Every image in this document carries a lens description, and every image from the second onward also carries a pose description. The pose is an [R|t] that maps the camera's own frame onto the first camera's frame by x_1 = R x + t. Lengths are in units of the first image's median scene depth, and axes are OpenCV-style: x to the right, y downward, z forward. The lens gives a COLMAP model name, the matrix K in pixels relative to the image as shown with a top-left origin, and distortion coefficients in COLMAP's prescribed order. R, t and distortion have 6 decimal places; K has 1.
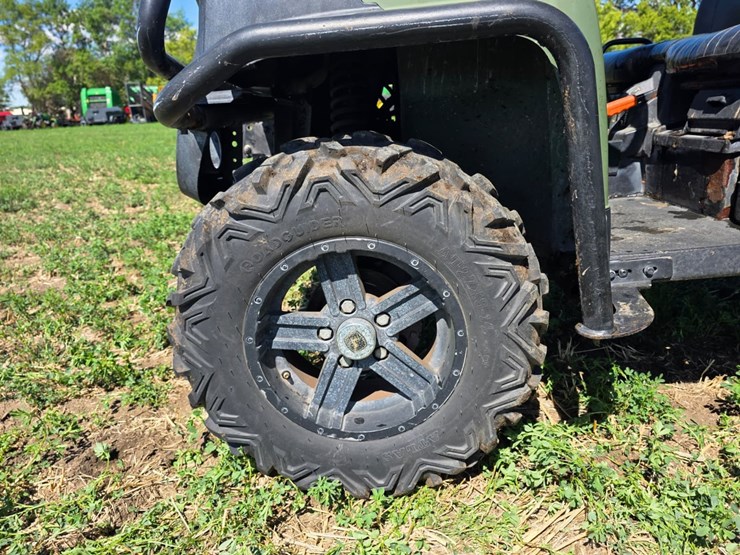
lens RADIAL K [[495.4, 0, 362.5], [0, 495.4, 278.7], [0, 0, 1]] dist [0.012951, -0.005295]
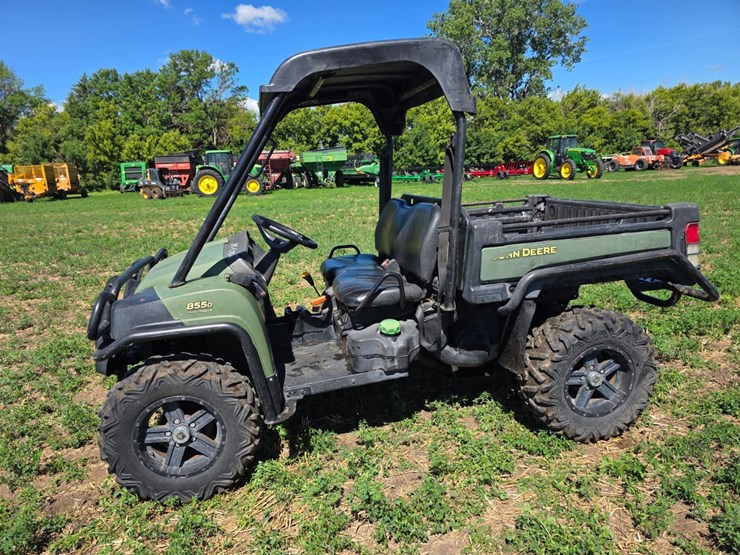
lens RADIAL K [[486.3, 0, 360.4], [0, 486.3, 292.8], [0, 0, 1]] dist [0.048696, -0.039951]
pose [[0.971525, -0.062286, 0.228604, 0.326842], [0.083777, 0.992807, -0.085532, -0.285142], [-0.221633, 0.102248, 0.969755, -1.580287]]
